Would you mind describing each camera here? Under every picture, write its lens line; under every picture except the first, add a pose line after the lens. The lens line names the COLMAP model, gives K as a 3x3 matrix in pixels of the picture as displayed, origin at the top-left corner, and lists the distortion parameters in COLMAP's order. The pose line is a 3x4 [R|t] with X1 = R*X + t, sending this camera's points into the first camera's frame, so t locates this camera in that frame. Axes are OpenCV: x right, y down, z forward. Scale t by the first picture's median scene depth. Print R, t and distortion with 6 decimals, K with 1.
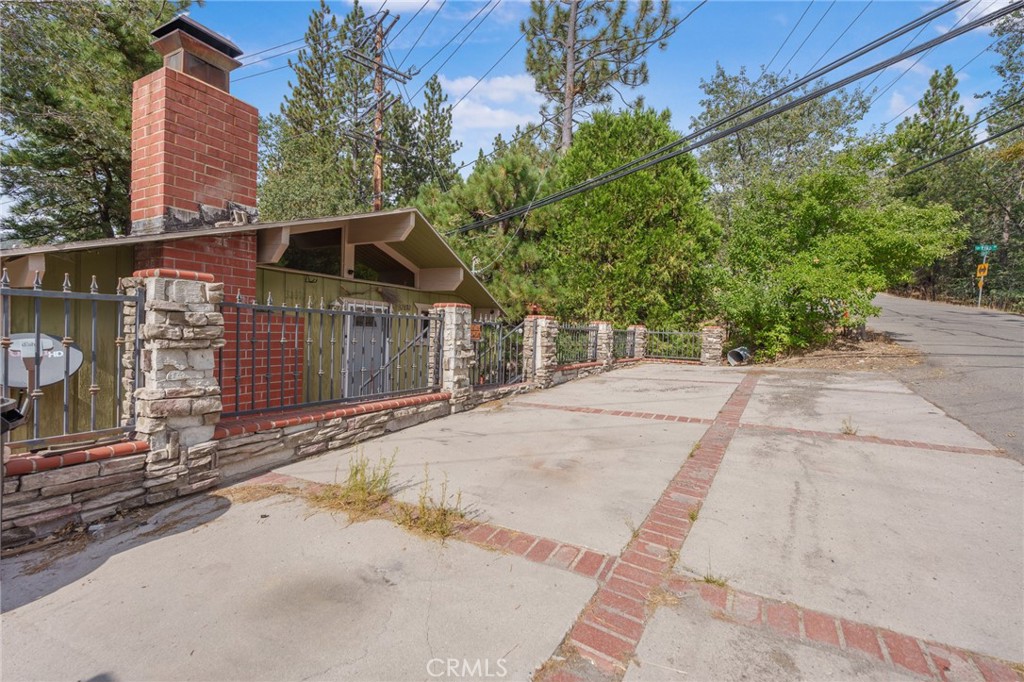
lens RADIAL K [[459.5, 0, 512.0], [0, 459.5, 341.0], [0, 0, 1]] dist [0.000219, -0.000011]
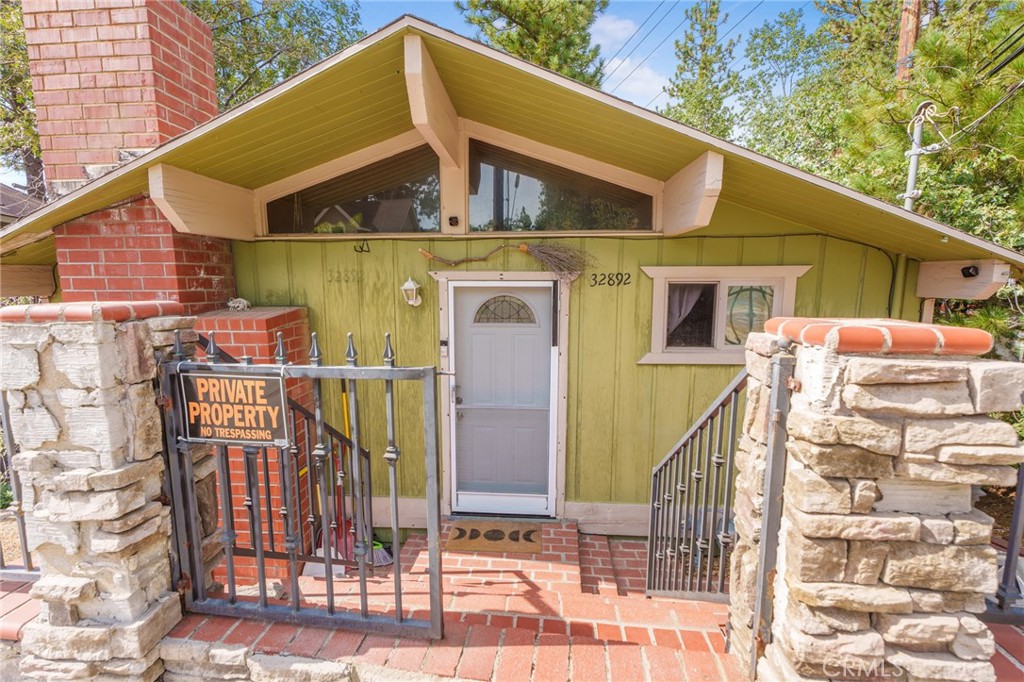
lens RADIAL K [[459.5, 0, 512.0], [0, 459.5, 341.0], [0, 0, 1]] dist [0.000219, -0.000011]
pose [[0.402093, 0.096793, -0.910468, 0.164606], [-0.003842, 0.994566, 0.104036, -0.067450], [0.915591, -0.038334, 0.400280, 0.833556]]
